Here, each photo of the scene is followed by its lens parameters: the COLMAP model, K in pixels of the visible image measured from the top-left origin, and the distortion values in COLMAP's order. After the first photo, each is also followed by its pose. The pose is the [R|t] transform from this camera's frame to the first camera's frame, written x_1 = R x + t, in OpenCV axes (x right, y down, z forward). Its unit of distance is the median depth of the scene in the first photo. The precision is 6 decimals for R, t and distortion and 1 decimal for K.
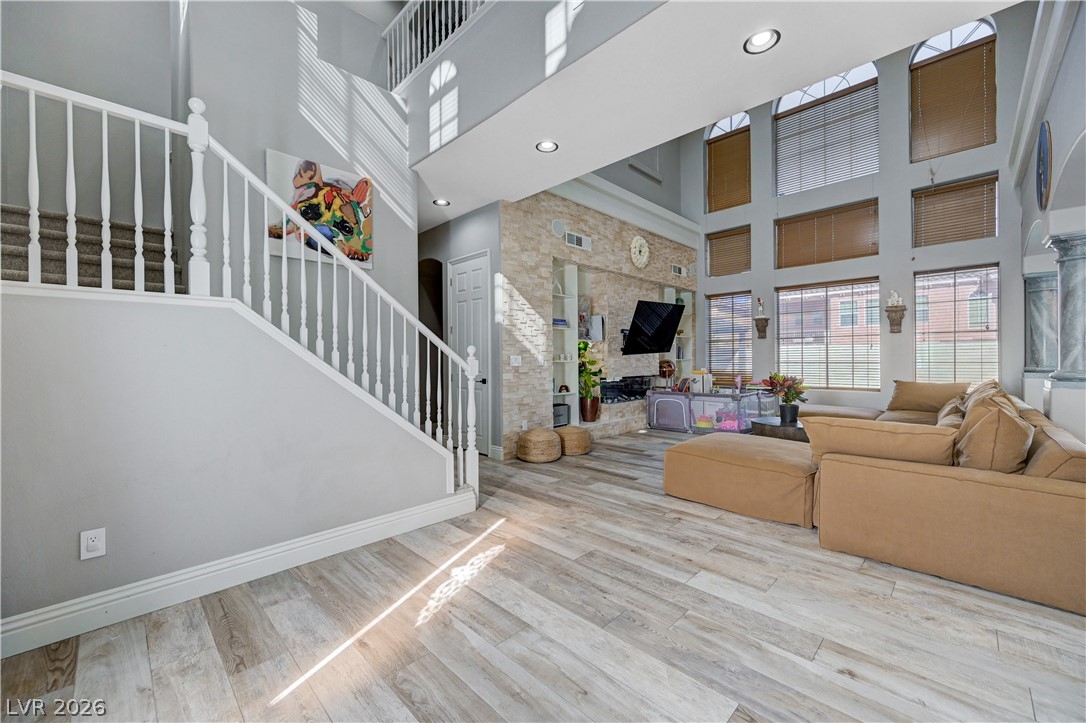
lens RADIAL K [[434.3, 0, 549.3], [0, 434.3, 359.4], [0, 0, 1]] dist [0.002672, -0.000516]
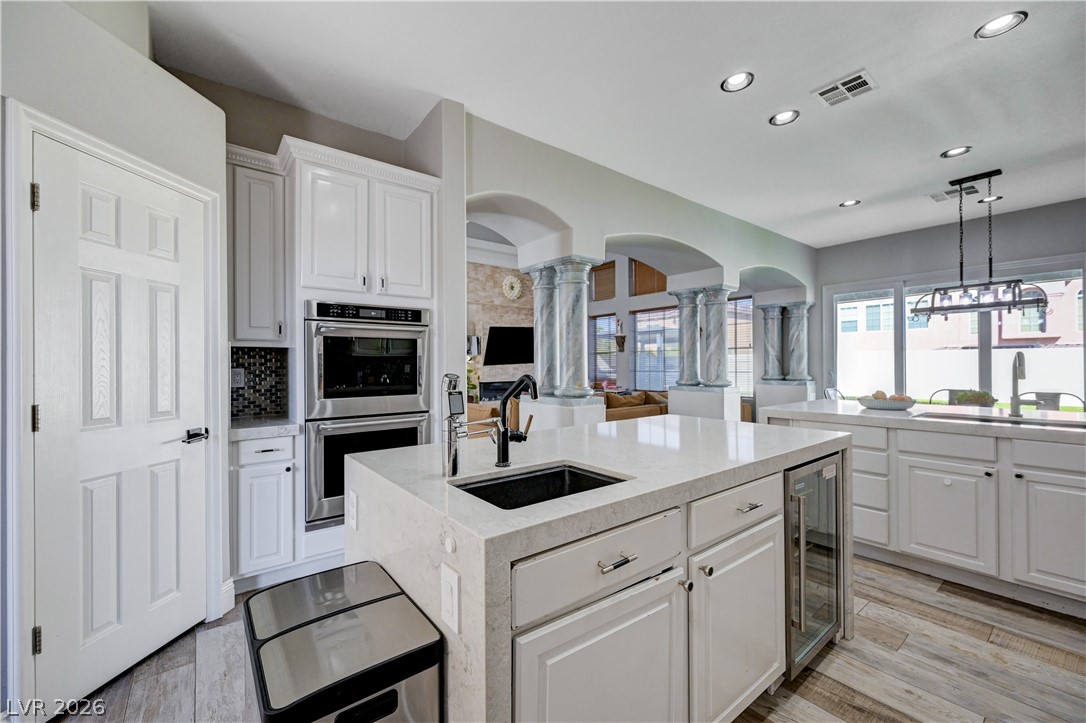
lens RADIAL K [[434.3, 0, 540.3], [0, 434.3, 368.9], [0, 0, 1]] dist [0.002672, -0.000516]
pose [[0.991638, 0.001663, -0.129042, 0.999340], [0.000090, 0.999908, 0.013574, -0.034601], [0.129052, -0.013472, 0.991546, -0.677999]]
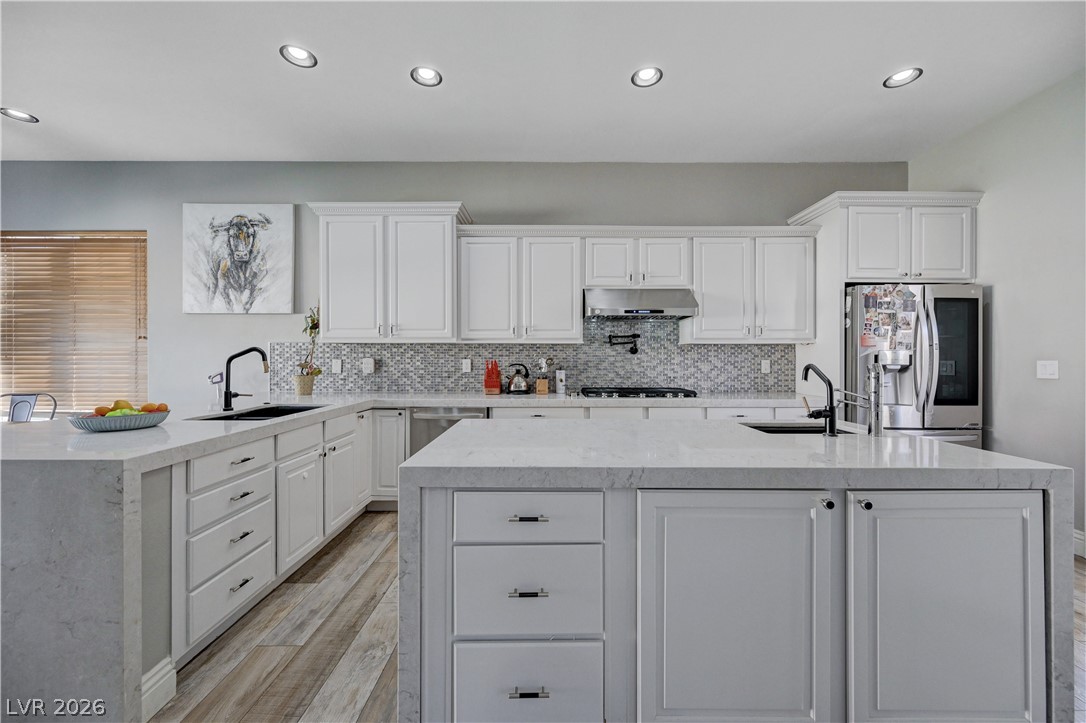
lens RADIAL K [[434.3, 0, 543.3], [0, 434.3, 355.4], [0, 0, 1]] dist [0.002672, -0.000516]
pose [[-0.698111, 0.010125, 0.715918, 0.774349], [0.001162, 0.999915, -0.013008, -0.028278], [-0.715988, -0.008249, -0.698063, 0.333913]]
